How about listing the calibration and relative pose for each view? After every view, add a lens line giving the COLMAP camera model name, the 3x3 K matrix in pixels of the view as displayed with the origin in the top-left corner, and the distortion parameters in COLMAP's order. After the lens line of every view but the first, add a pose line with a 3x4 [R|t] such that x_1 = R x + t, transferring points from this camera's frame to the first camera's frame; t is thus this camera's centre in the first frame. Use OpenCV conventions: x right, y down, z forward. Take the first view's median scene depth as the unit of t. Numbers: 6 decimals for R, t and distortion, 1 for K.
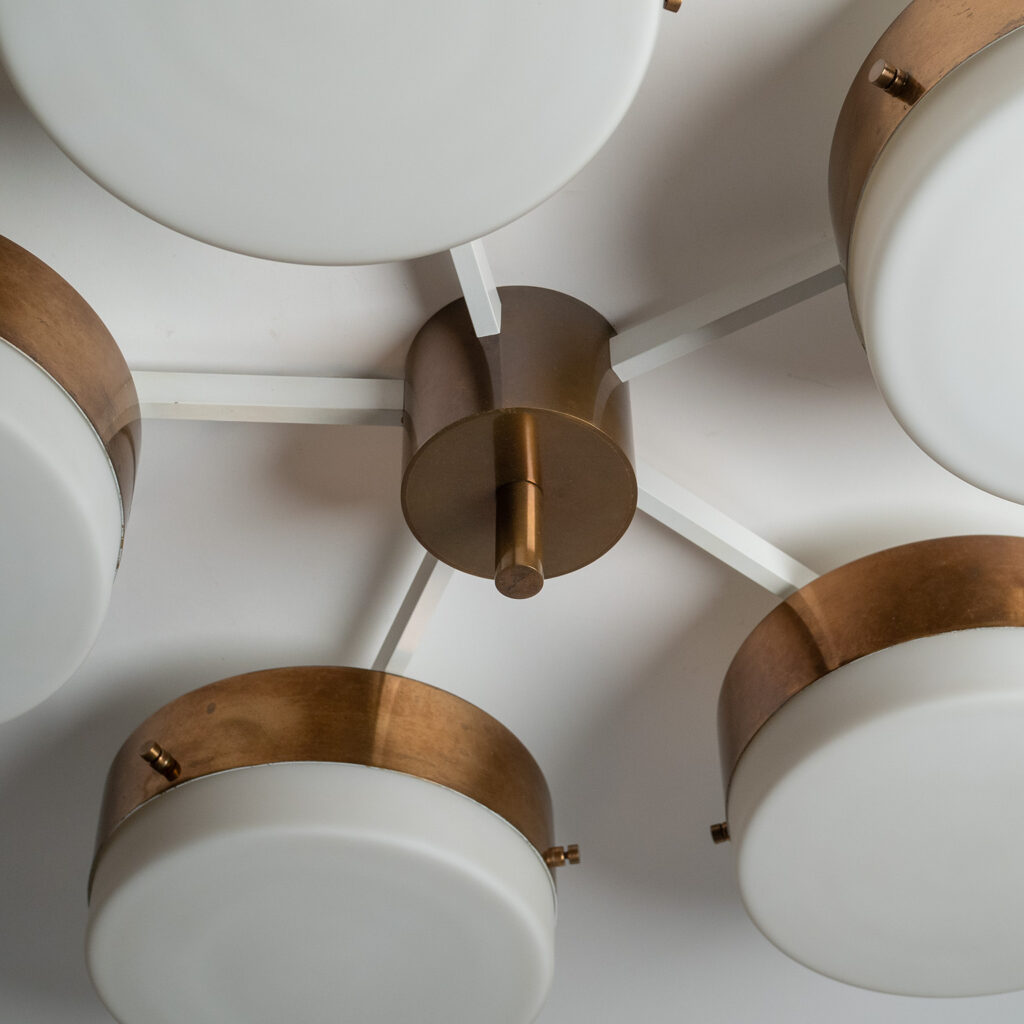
lens RADIAL K [[2356.1, 0, 512.0], [0, 2356.1, 512.0], [0, 0, 1]] dist [-0.052899, -0.245647]
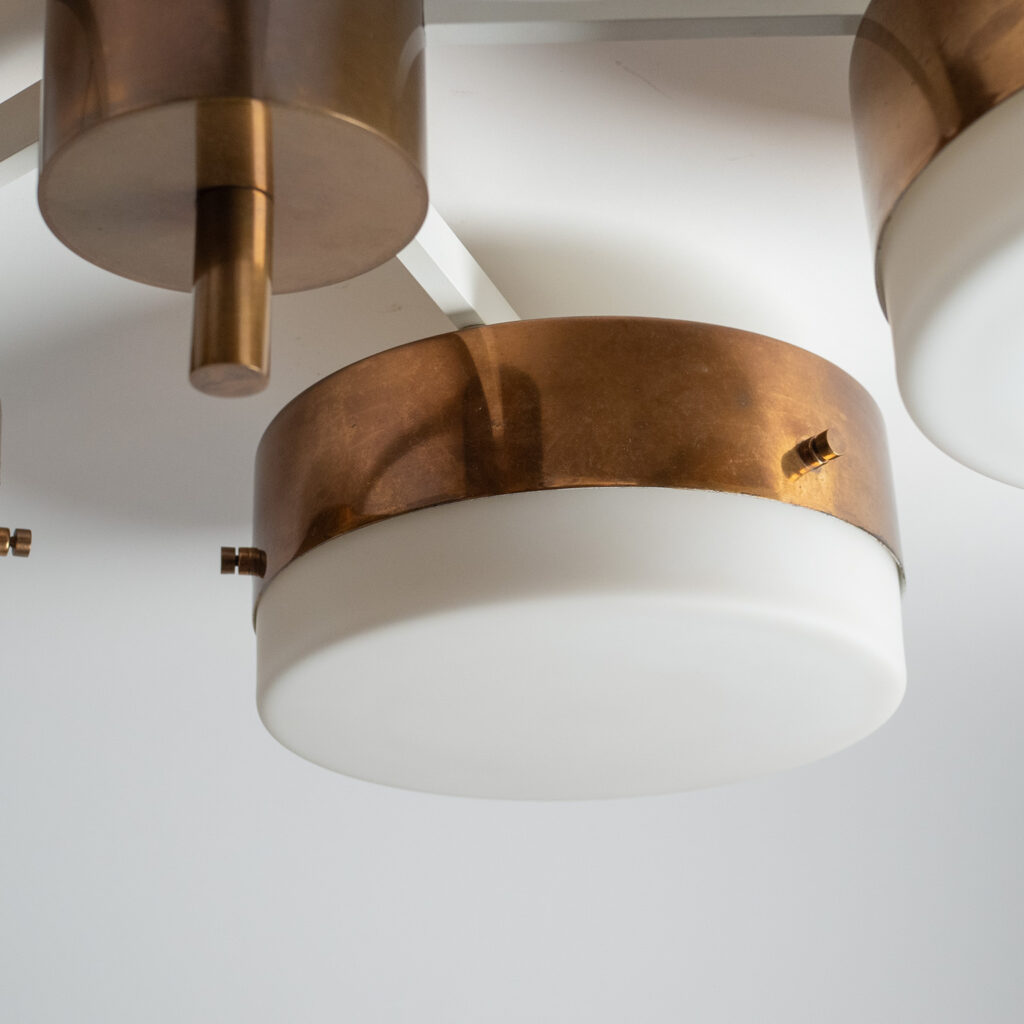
lens RADIAL K [[2356.1, 0, 512.0], [0, 2356.1, 512.0], [0, 0, 1]] dist [-0.052899, -0.245647]
pose [[0.869037, 0.183188, 0.459582, -0.187445], [-0.346774, 0.888089, 0.301736, -0.135669], [-0.352876, -0.421591, 0.835308, 0.413957]]
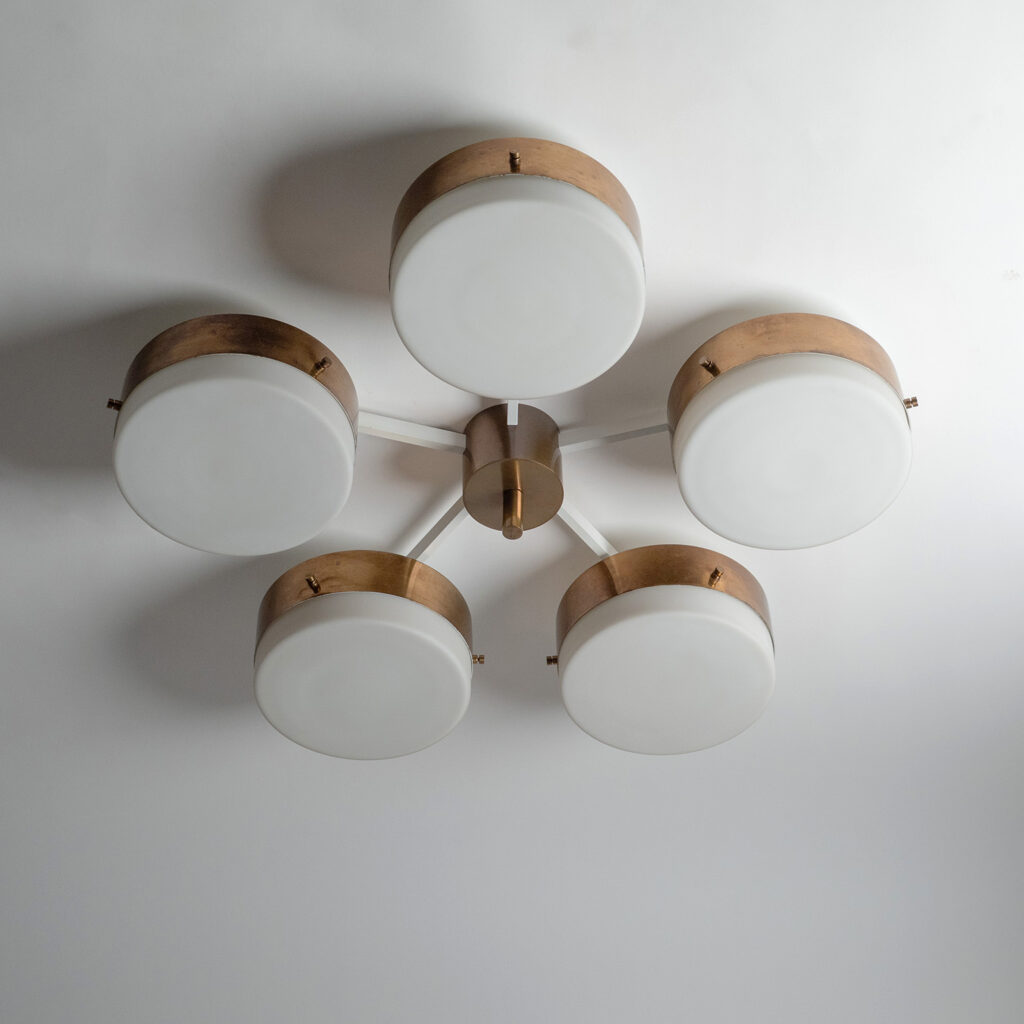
lens RADIAL K [[2130.6, 0, 528.3], [0, 2130.6, 514.3], [0, 0, 1]] dist [-0.092040, -0.178996]
pose [[0.968270, 0.176228, 0.177193, -0.334064], [-0.178120, 0.983994, -0.005301, 0.019407], [-0.175291, -0.026429, 0.984162, -1.021509]]
